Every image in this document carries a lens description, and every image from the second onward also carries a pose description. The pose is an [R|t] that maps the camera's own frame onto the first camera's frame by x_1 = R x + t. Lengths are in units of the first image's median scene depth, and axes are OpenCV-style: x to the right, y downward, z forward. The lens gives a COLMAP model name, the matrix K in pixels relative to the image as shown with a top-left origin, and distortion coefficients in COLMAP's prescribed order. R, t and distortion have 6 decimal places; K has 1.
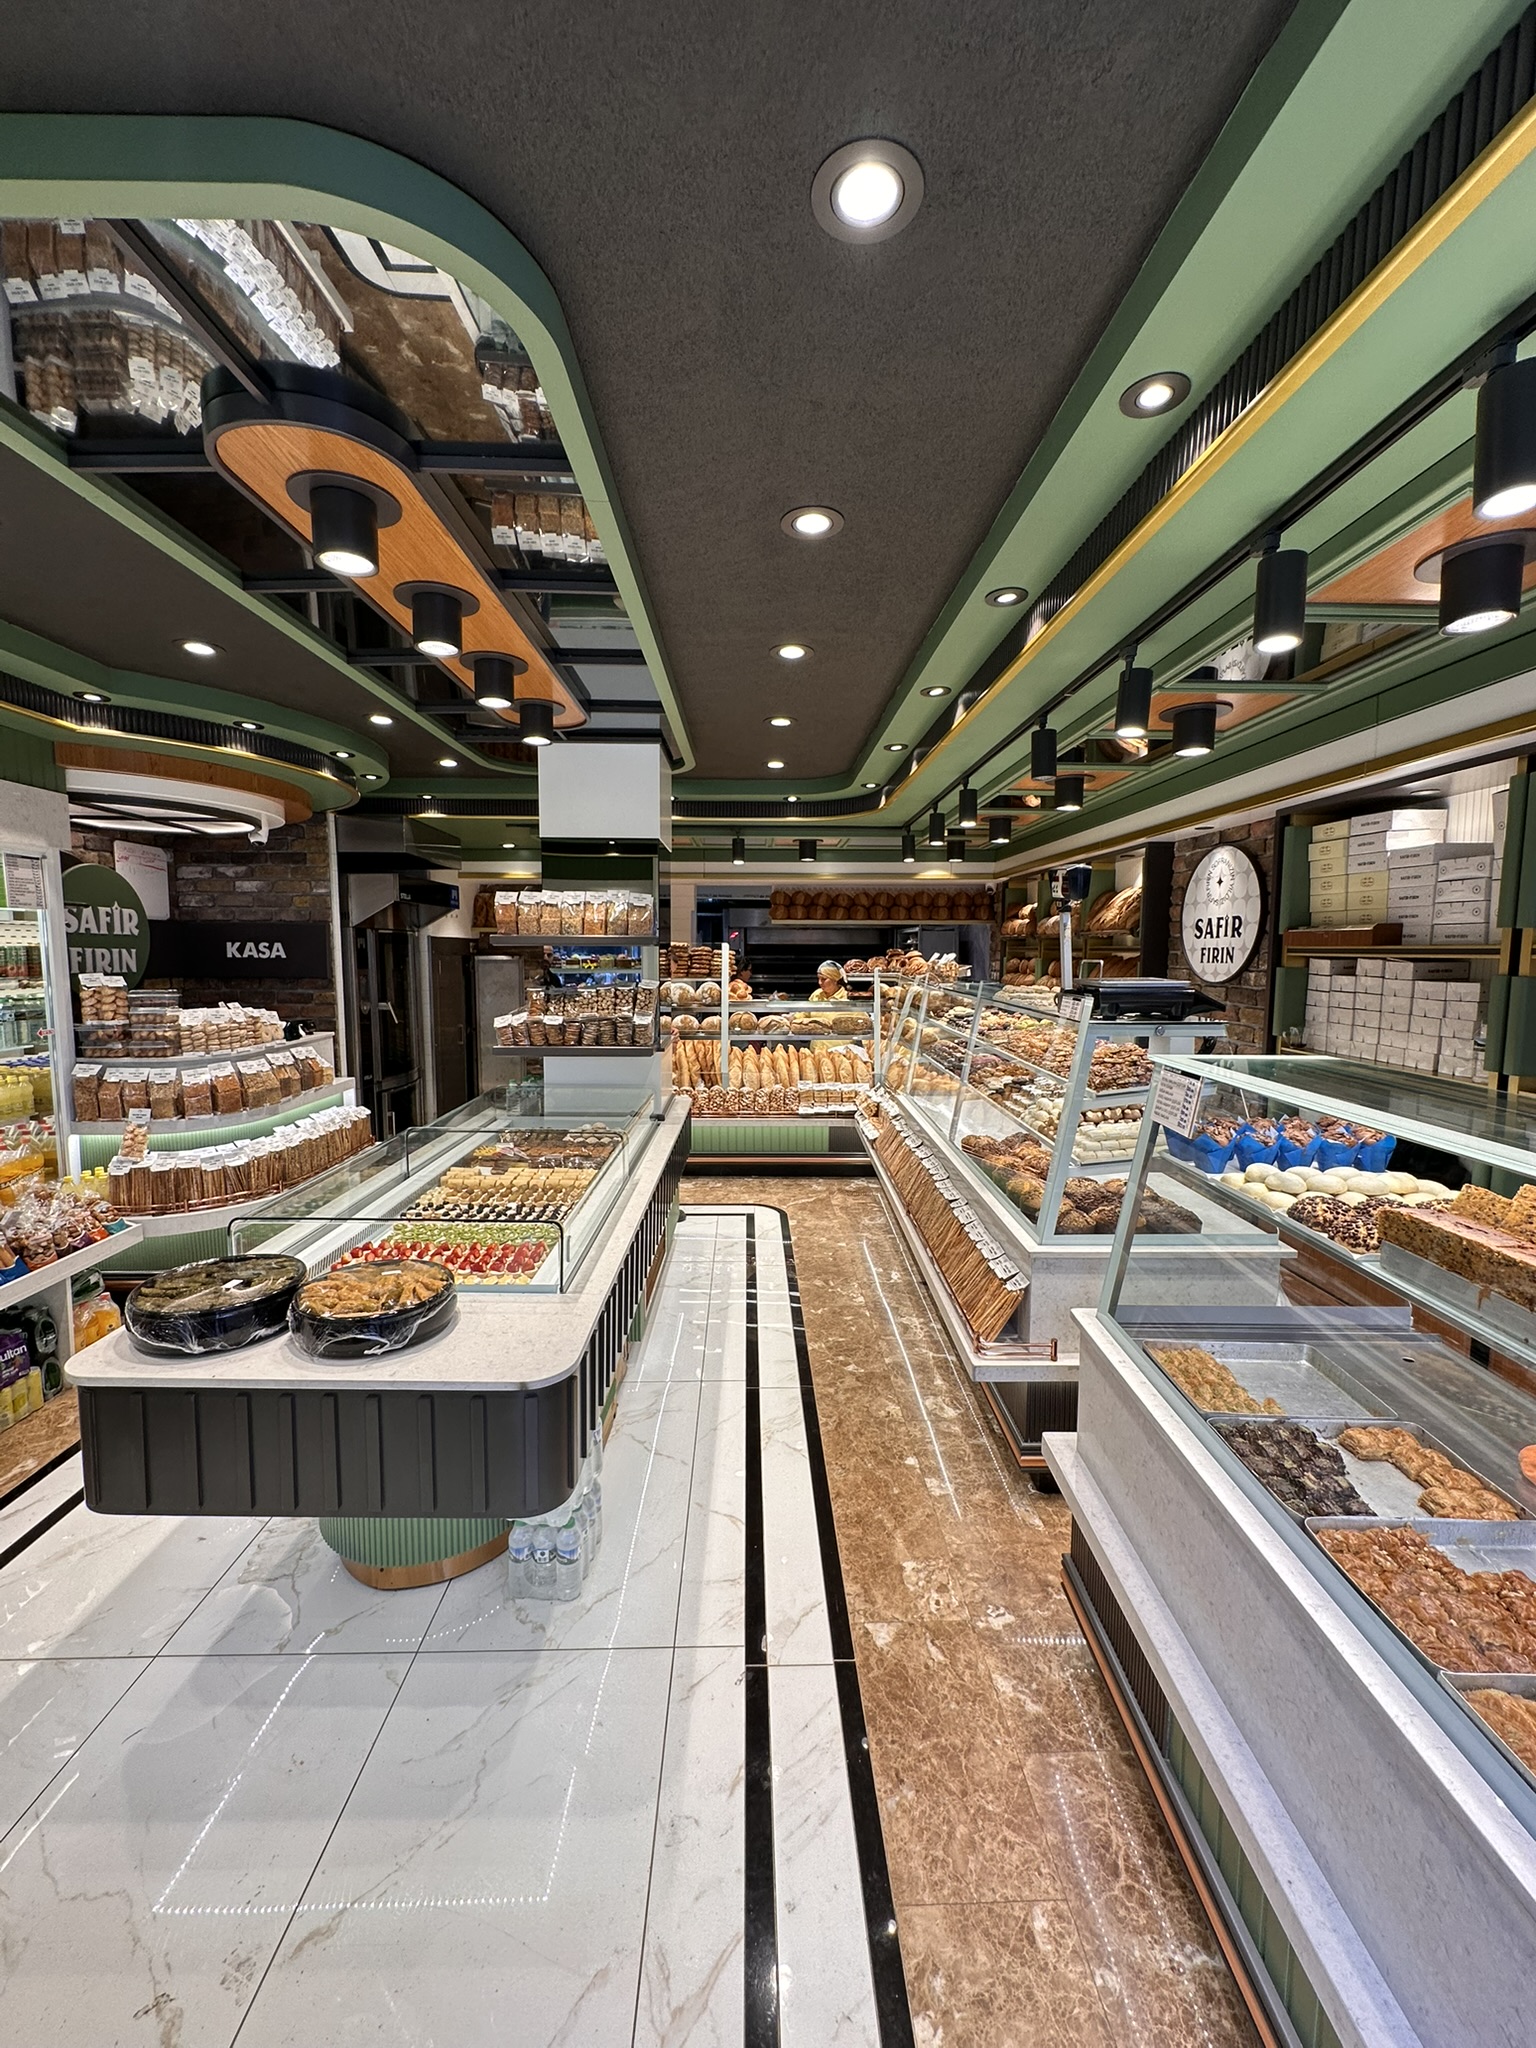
lens RADIAL K [[822.6, 0, 765.5], [0, 822.6, 1023.2], [0, 0, 1]] dist [-0.025539, -0.000021]
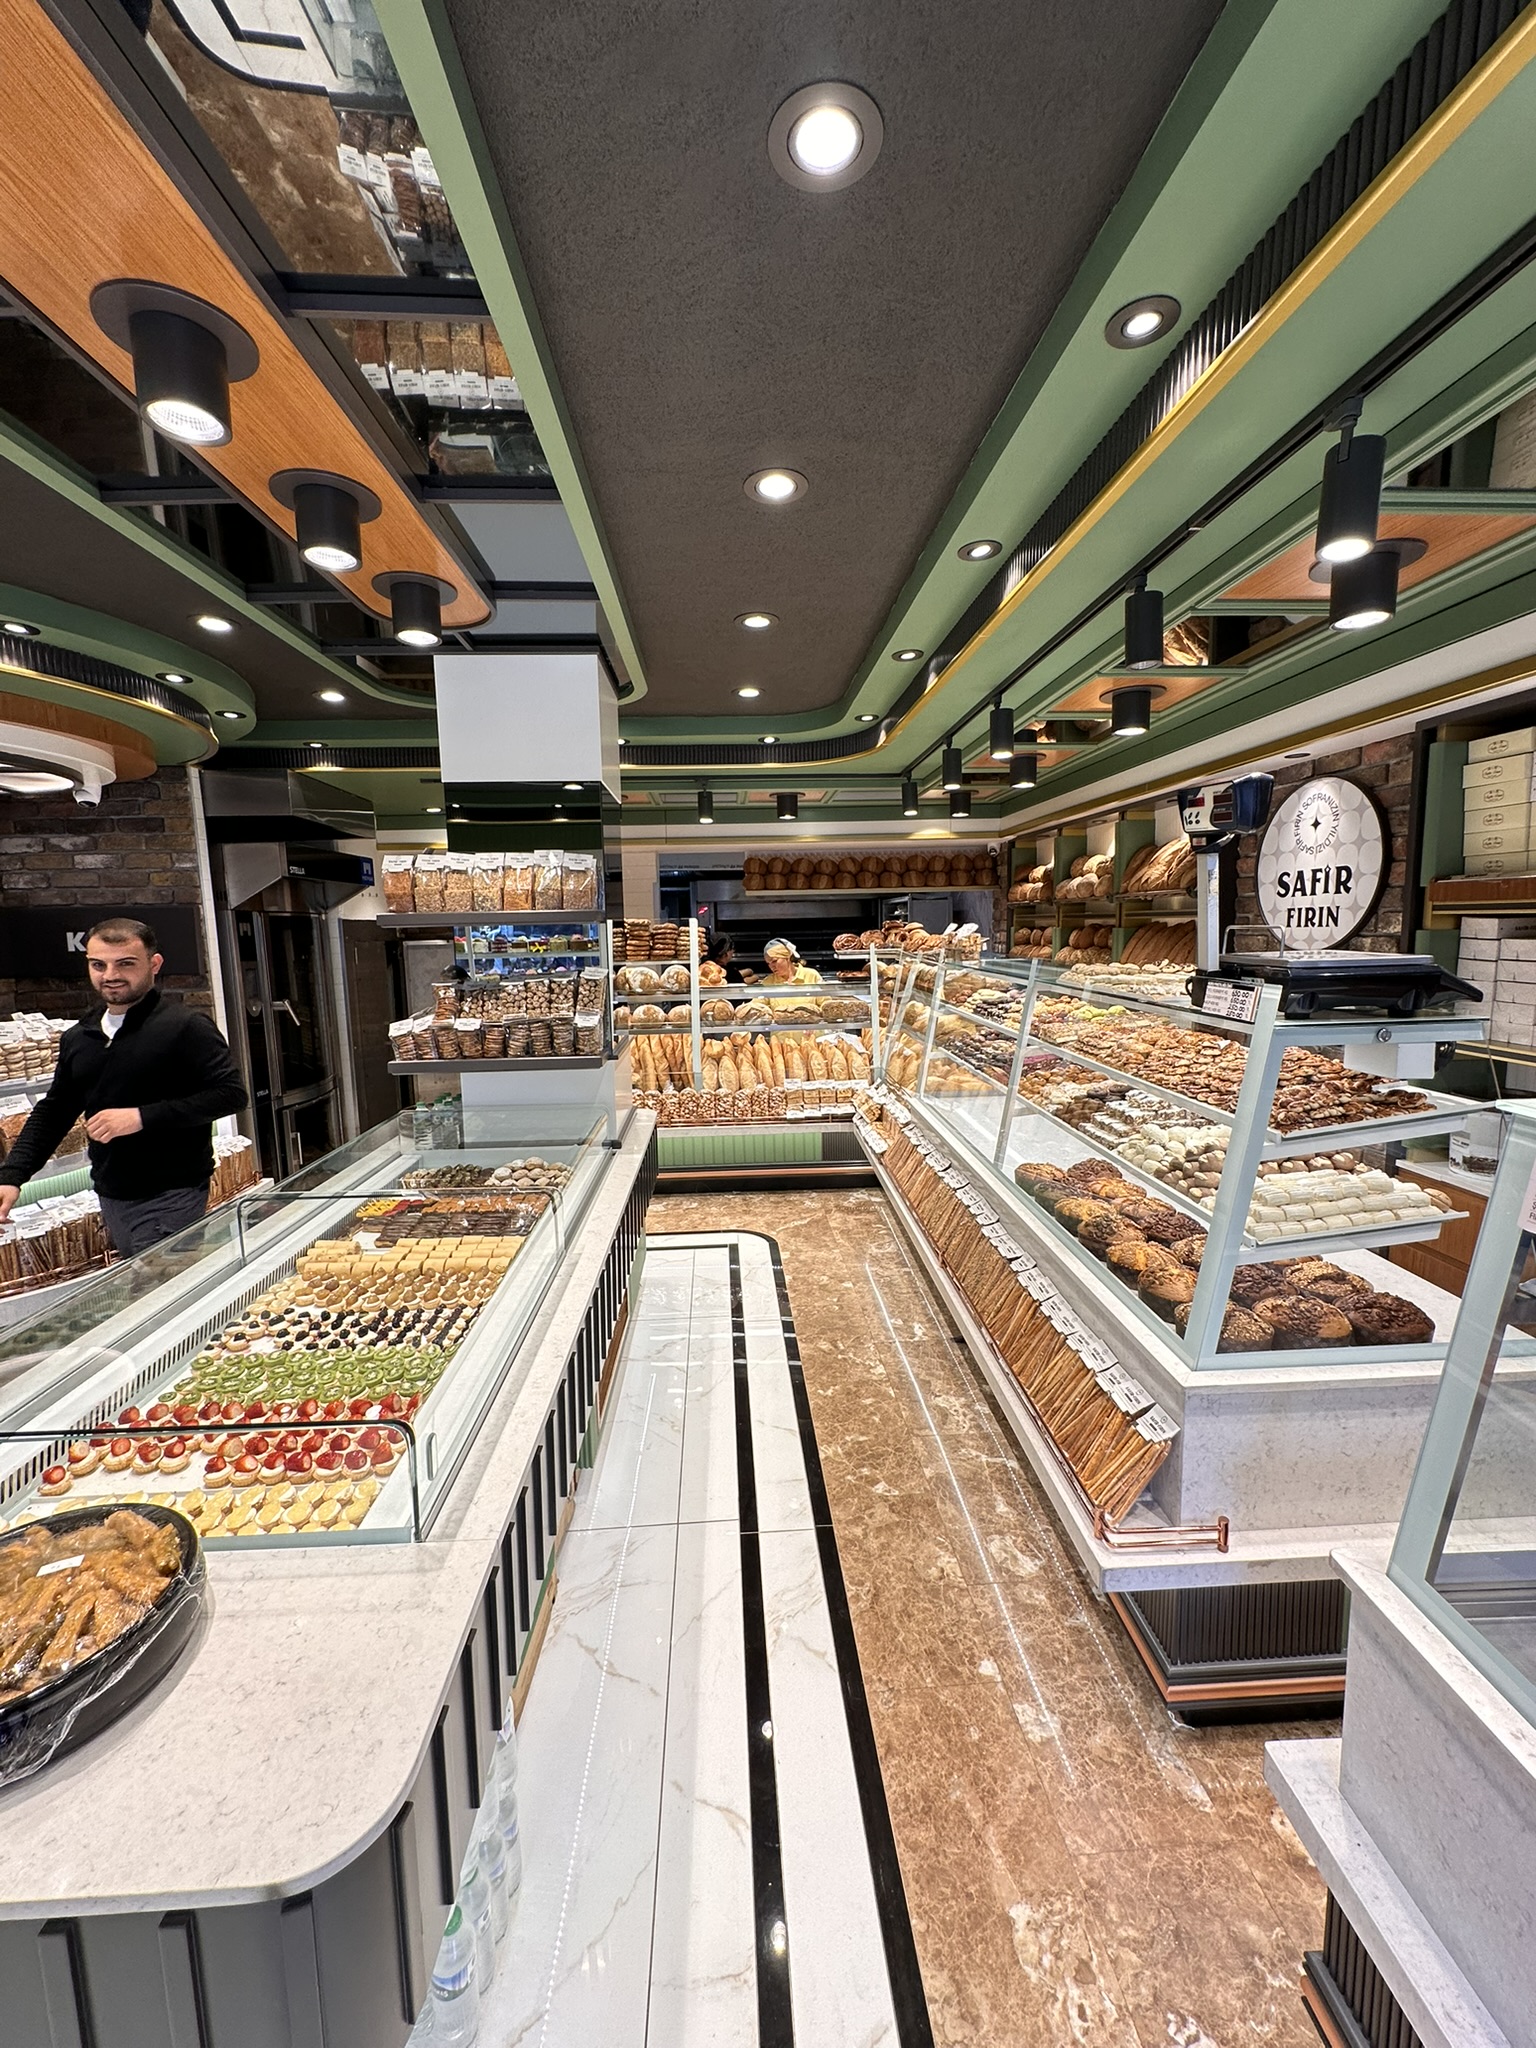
lens RADIAL K [[822.6, 0, 766.8], [0, 822.6, 1025.6], [0, 0, 1]] dist [-0.025539, -0.000021]
pose [[0.998986, -0.029194, 0.034287, -0.009455], [0.028123, 0.999114, 0.031307, -0.018472], [-0.035171, -0.030311, 0.998922, 0.237903]]
